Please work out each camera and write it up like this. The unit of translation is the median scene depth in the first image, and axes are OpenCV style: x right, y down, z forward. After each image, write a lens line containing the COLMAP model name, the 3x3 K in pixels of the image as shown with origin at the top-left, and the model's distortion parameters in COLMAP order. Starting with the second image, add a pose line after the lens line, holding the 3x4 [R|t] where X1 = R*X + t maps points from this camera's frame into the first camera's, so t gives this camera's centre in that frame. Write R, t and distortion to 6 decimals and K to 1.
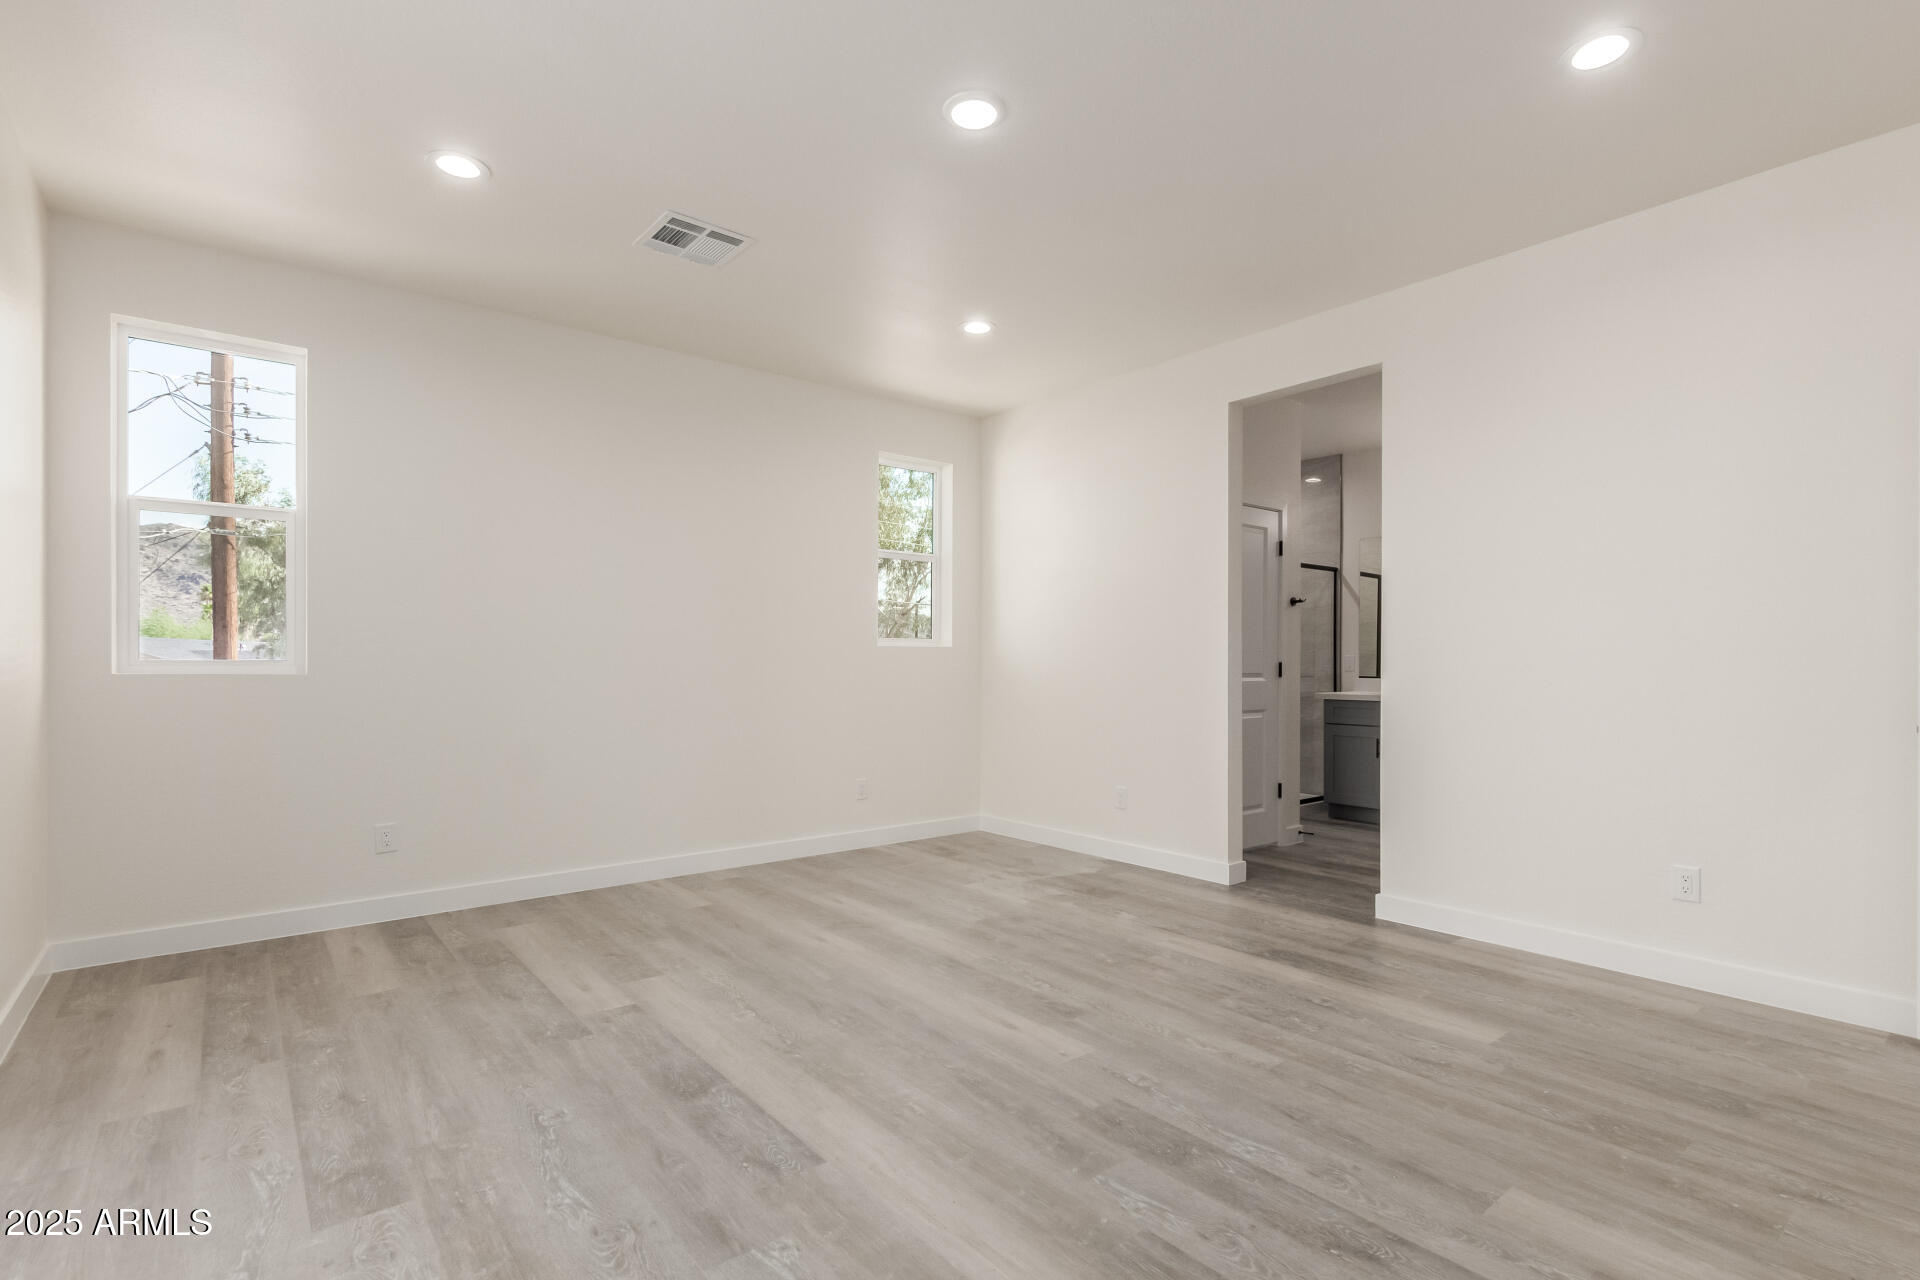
lens RADIAL K [[903.4, 0, 967.7], [0, 903.4, 666.4], [0, 0, 1]] dist [0.009609, -0.000238]
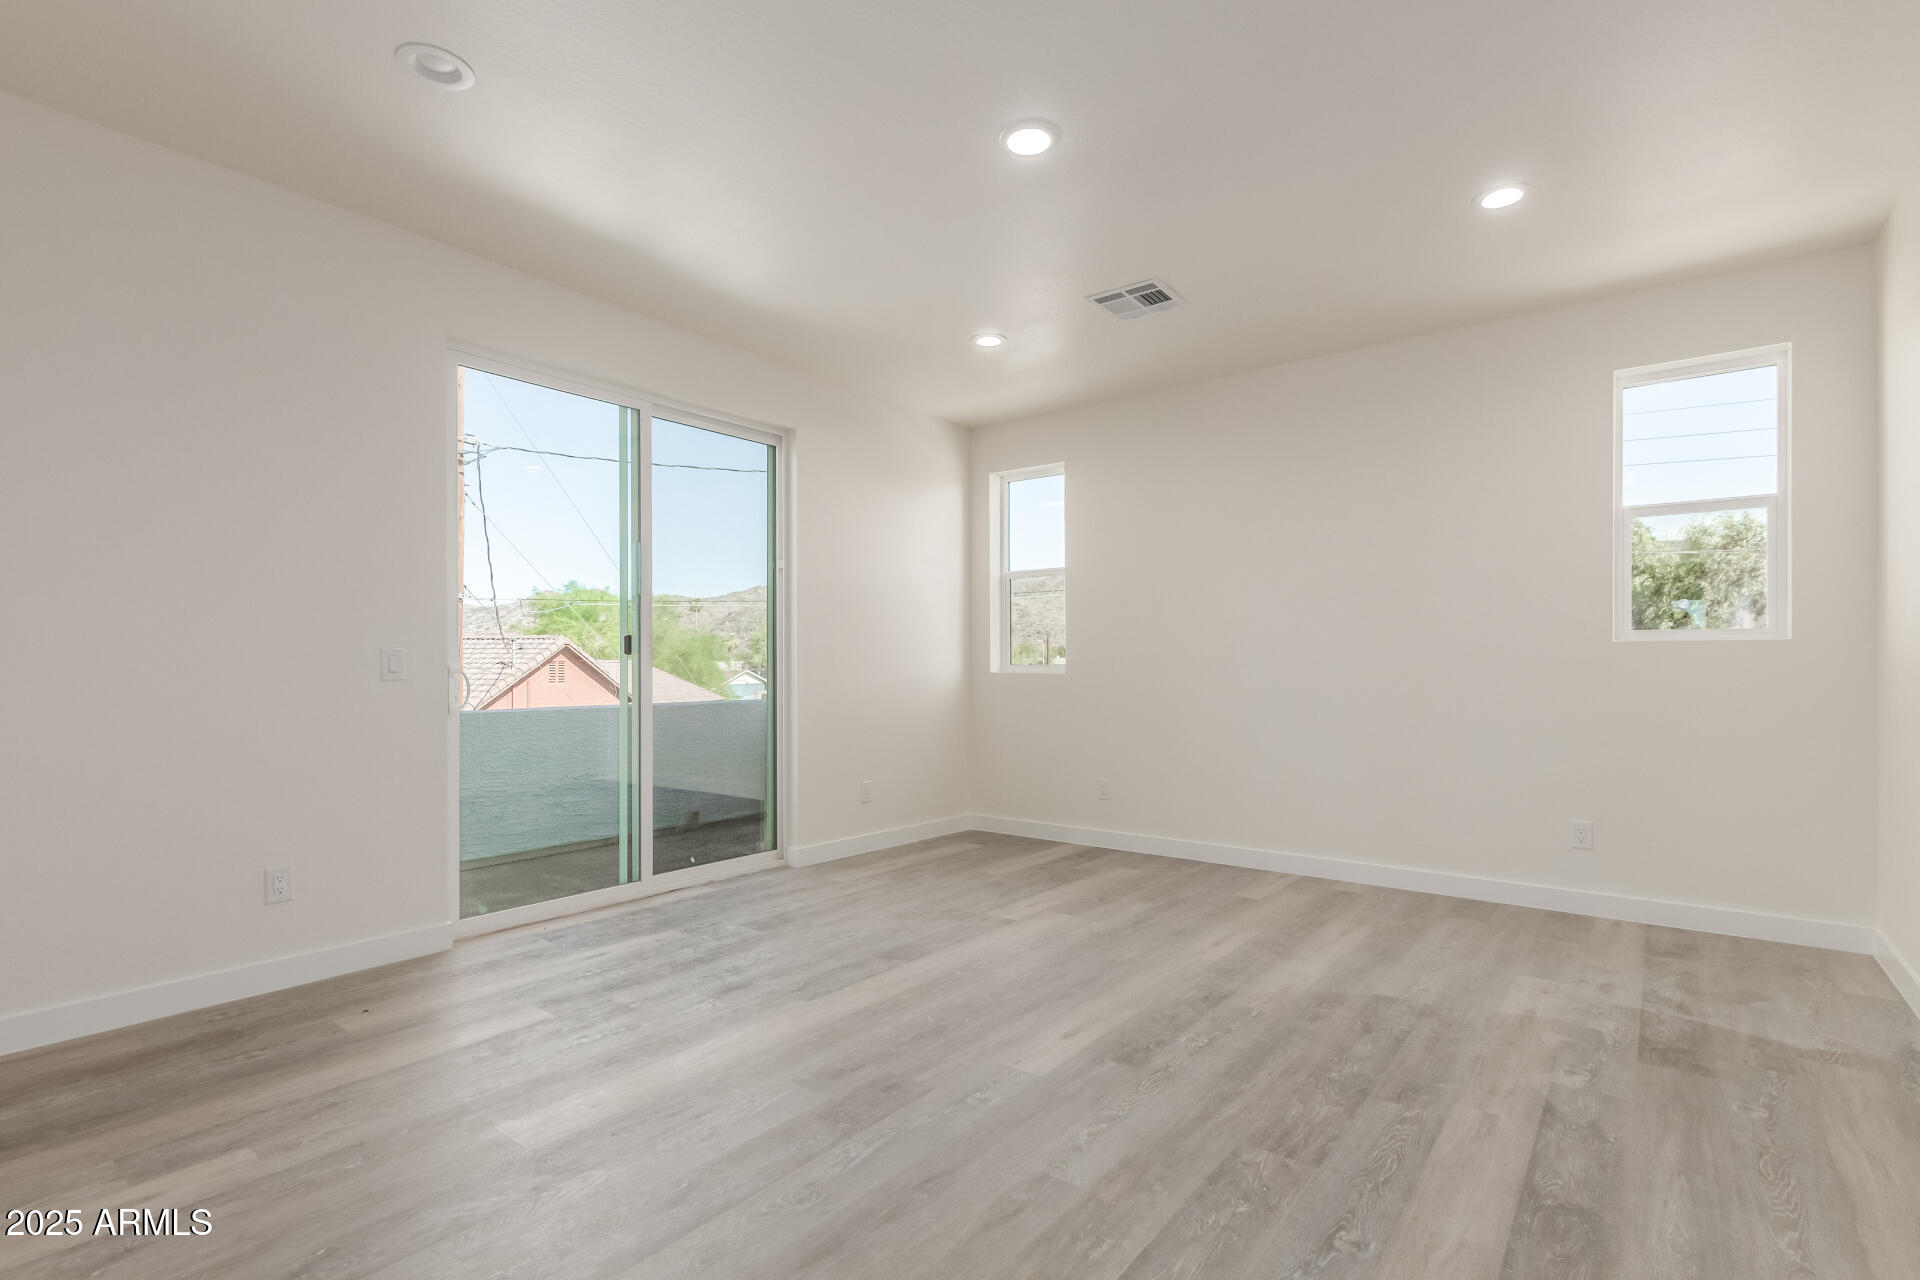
lens RADIAL K [[903.4, 0, 967.7], [0, 903.4, 666.4], [0, 0, 1]] dist [0.009609, -0.000238]
pose [[0.225188, -0.001065, -0.974315, 0.999674], [-0.003963, 0.999990, -0.002009, 0.002572], [0.974307, 0.004314, 0.225181, 0.690738]]
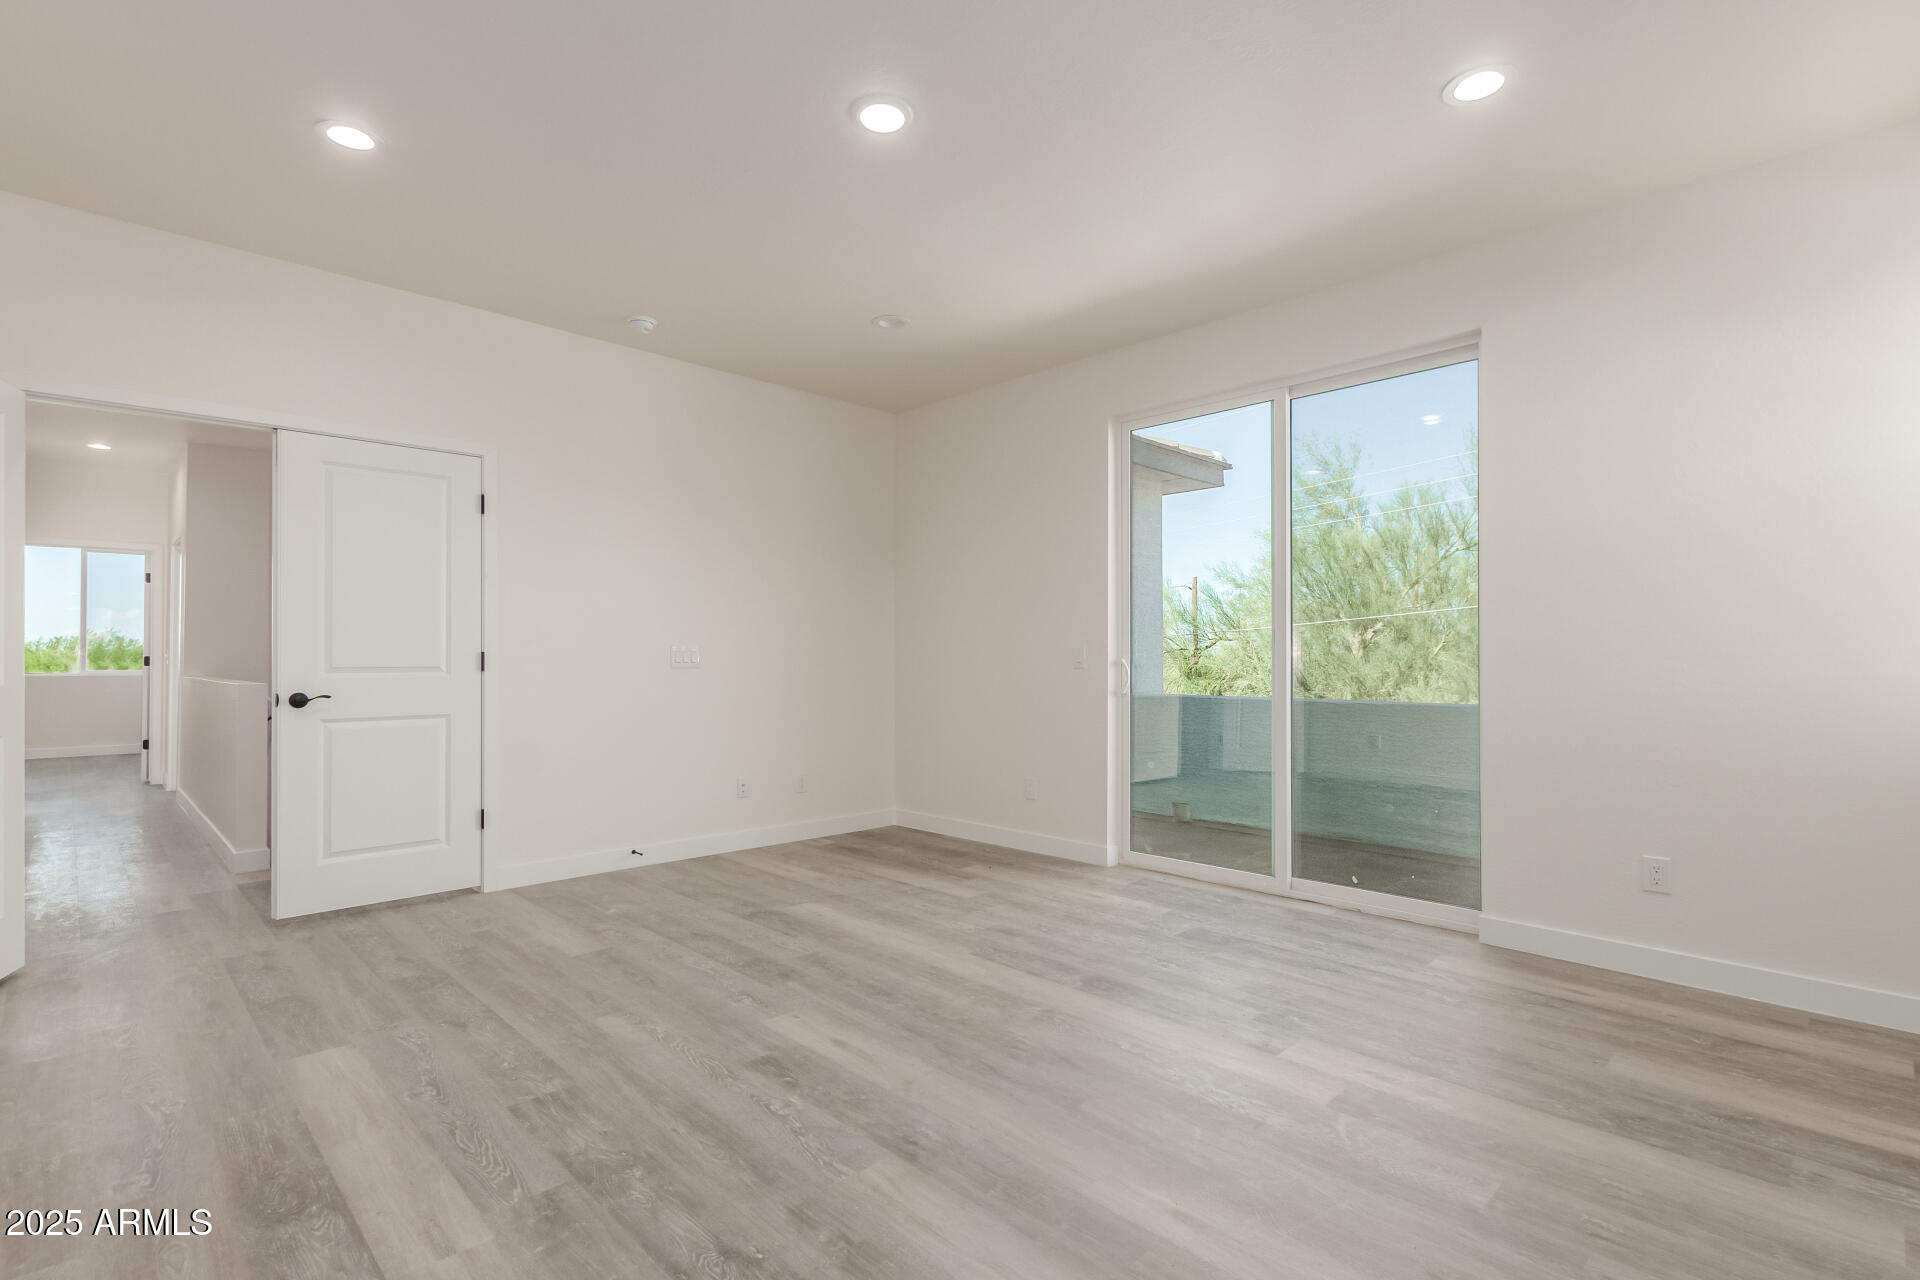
lens RADIAL K [[898.4, 0, 972.1], [0, 898.4, 671.1], [0, 0, 1]] dist [0.001963, 0.000052]
pose [[-0.995122, -0.002184, -0.098628, 0.002704], [-0.004093, 0.999808, 0.019159, -0.007183], [0.098567, 0.019469, -0.994940, 1.987747]]
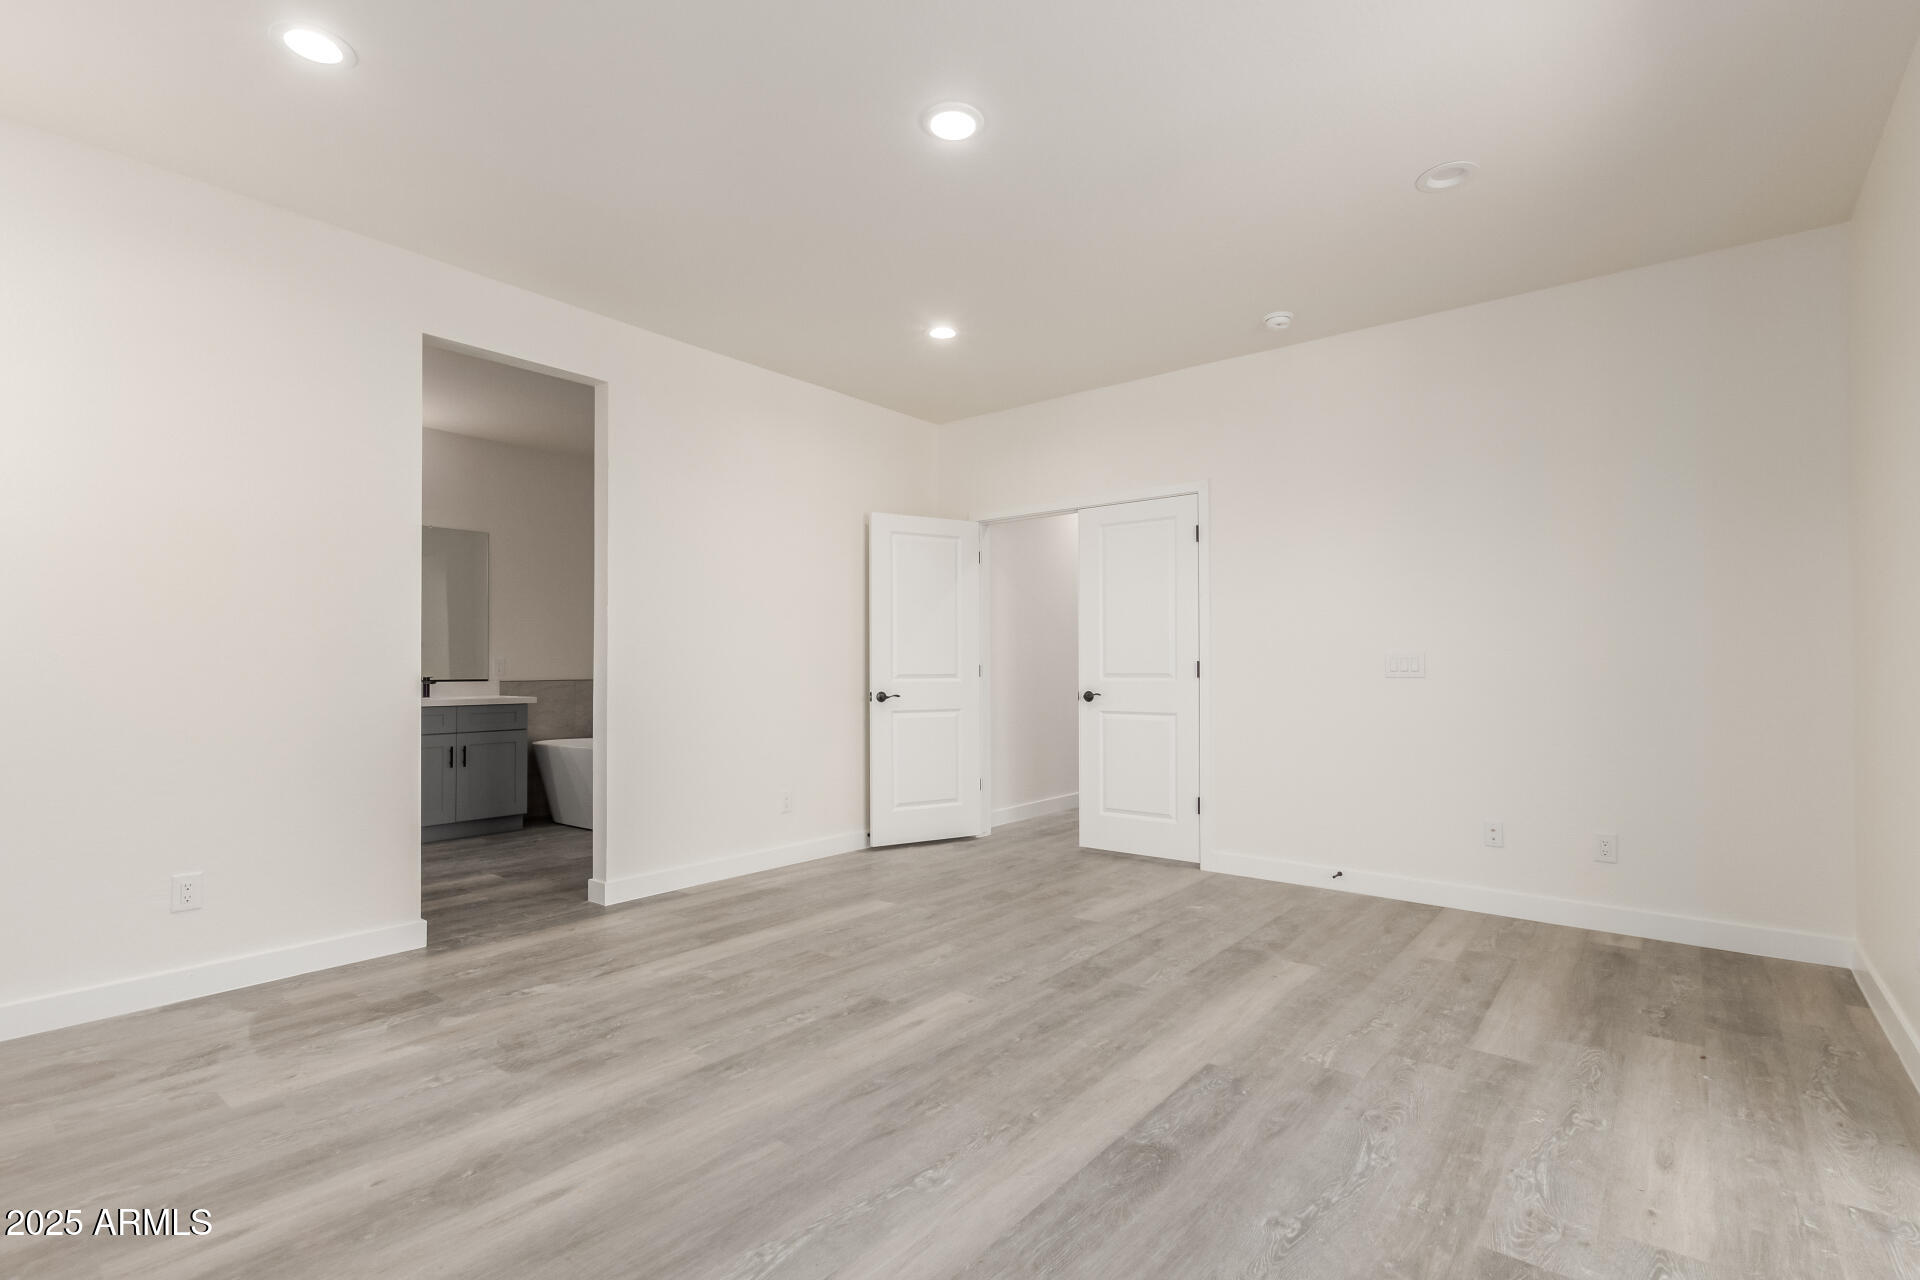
lens RADIAL K [[898.4, 0, 972.1], [0, 898.4, 671.1], [0, 0, 1]] dist [0.001963, 0.000052]
pose [[-0.211084, -0.004902, 0.977456, -0.966442], [0.004643, 0.999971, 0.006017, 0.000443], [-0.977457, 0.005808, -0.211056, 1.179510]]
